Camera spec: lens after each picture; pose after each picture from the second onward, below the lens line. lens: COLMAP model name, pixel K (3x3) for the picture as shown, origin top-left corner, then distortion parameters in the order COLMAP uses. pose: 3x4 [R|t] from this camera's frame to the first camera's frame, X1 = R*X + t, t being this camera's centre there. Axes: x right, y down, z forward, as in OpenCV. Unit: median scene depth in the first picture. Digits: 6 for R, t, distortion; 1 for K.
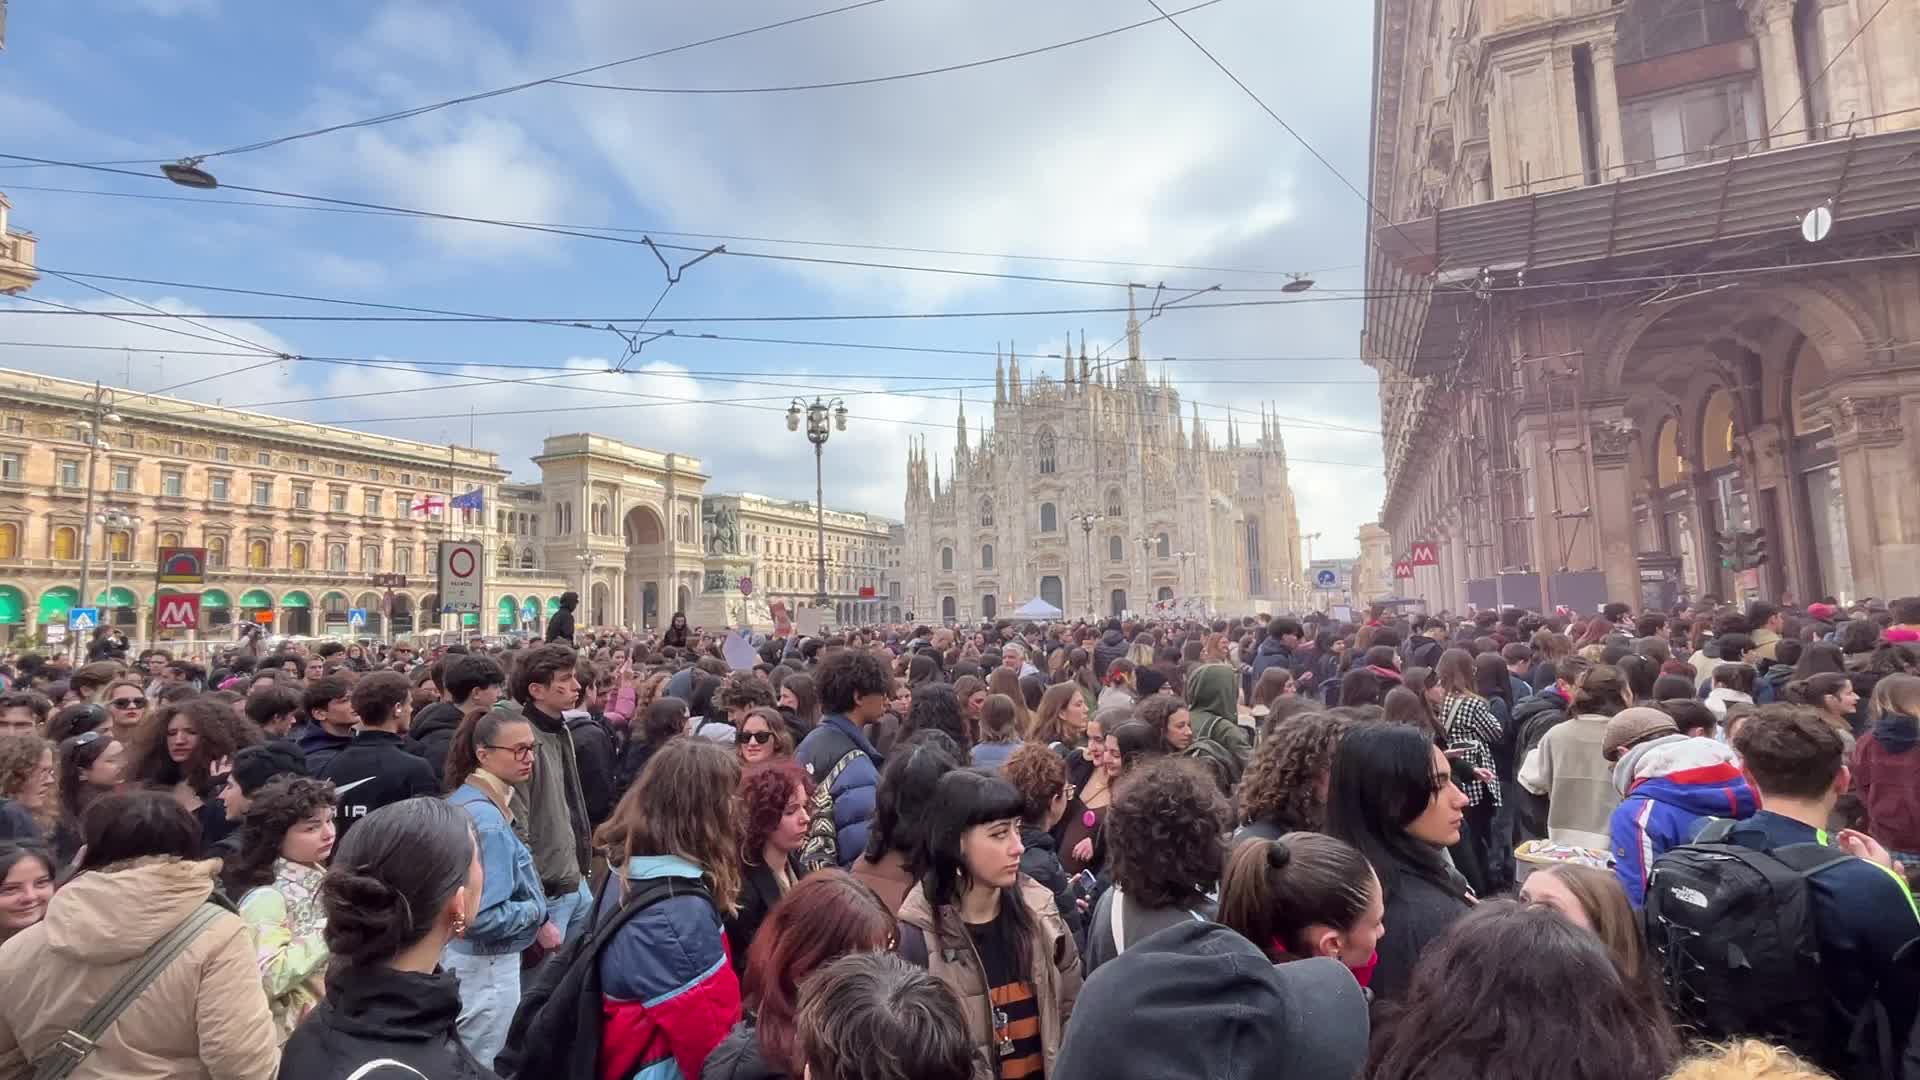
lens RADIAL K [[913.5, 0, 949.1], [0, 913.5, 536.2], [0, 0, 1]] dist [0.010826, -0.001296]
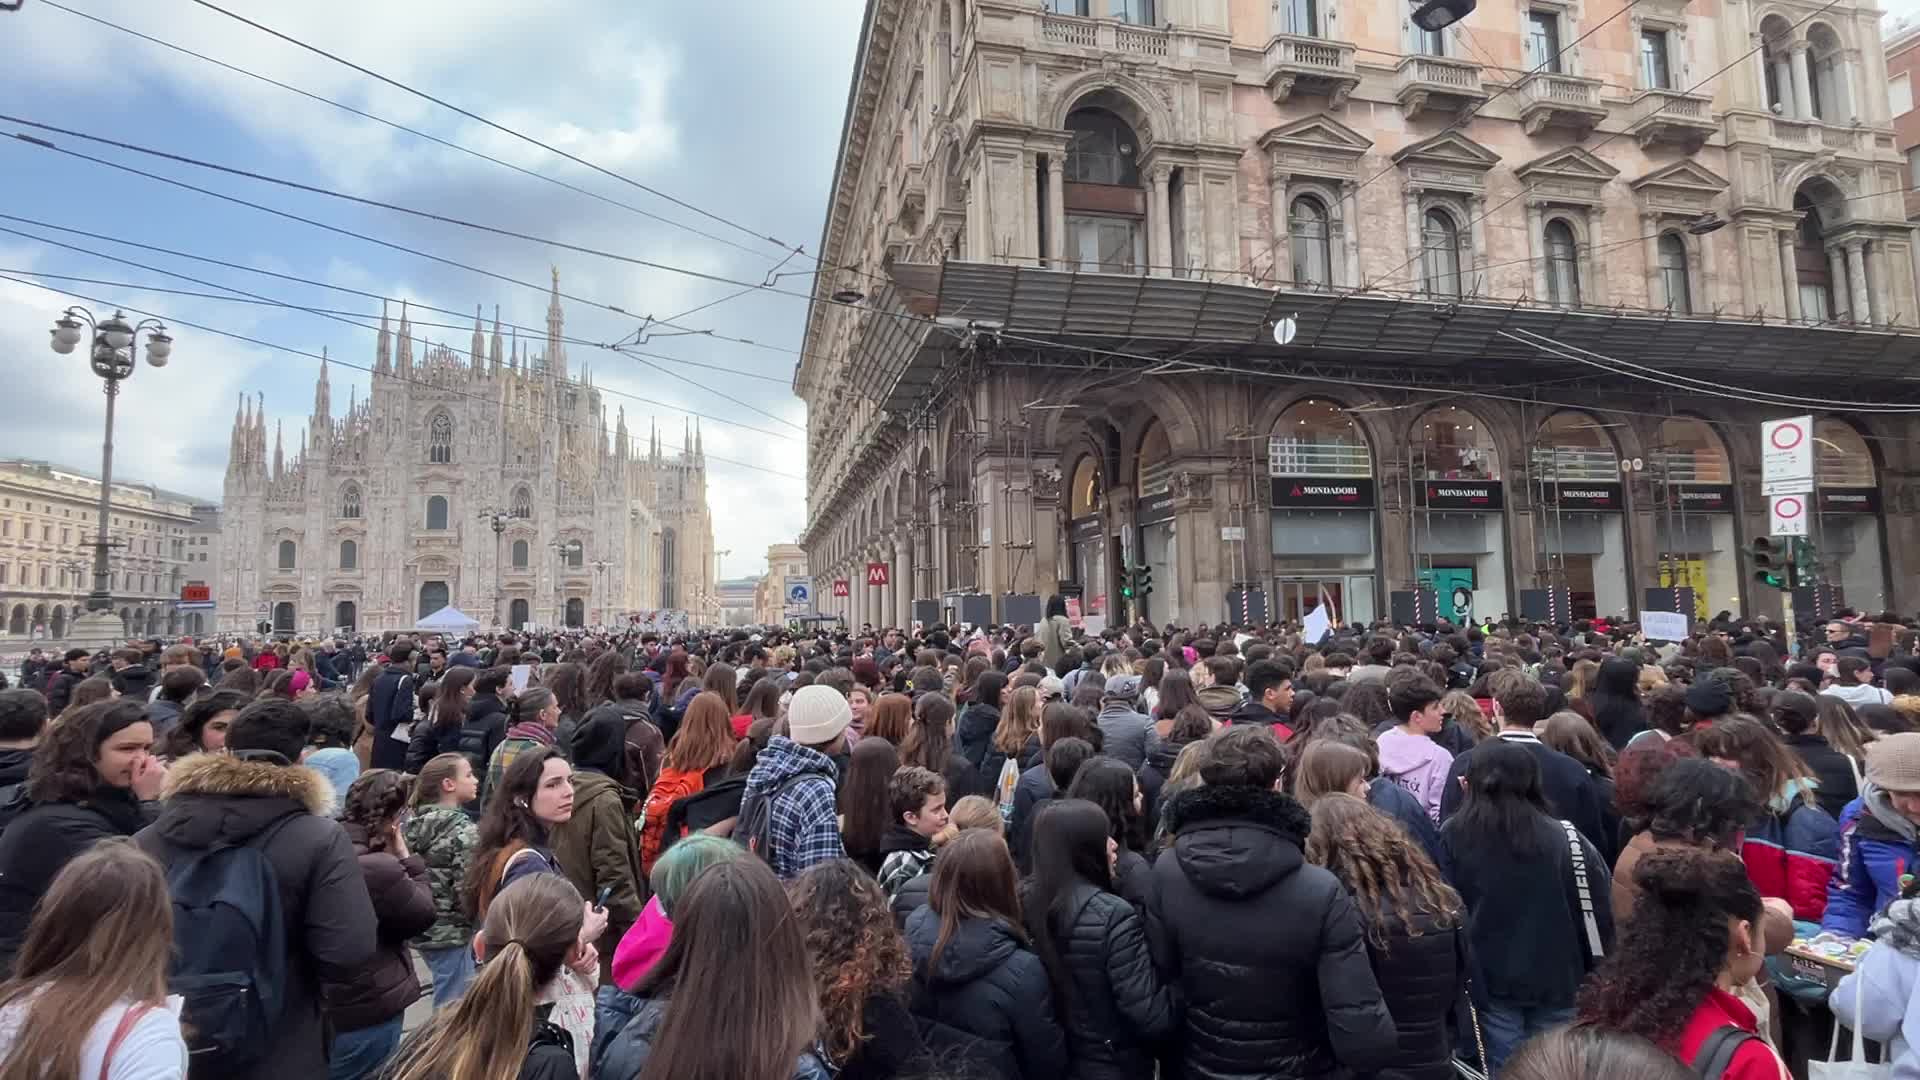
lens RADIAL K [[913.5, 0, 949.1], [0, 913.5, 536.2], [0, 0, 1]] dist [0.010826, -0.001296]
pose [[0.803891, 0.069655, 0.590685, -0.068559], [-0.060988, 0.997538, -0.034630, 0.008054], [-0.591642, -0.008186, 0.806159, 0.099614]]
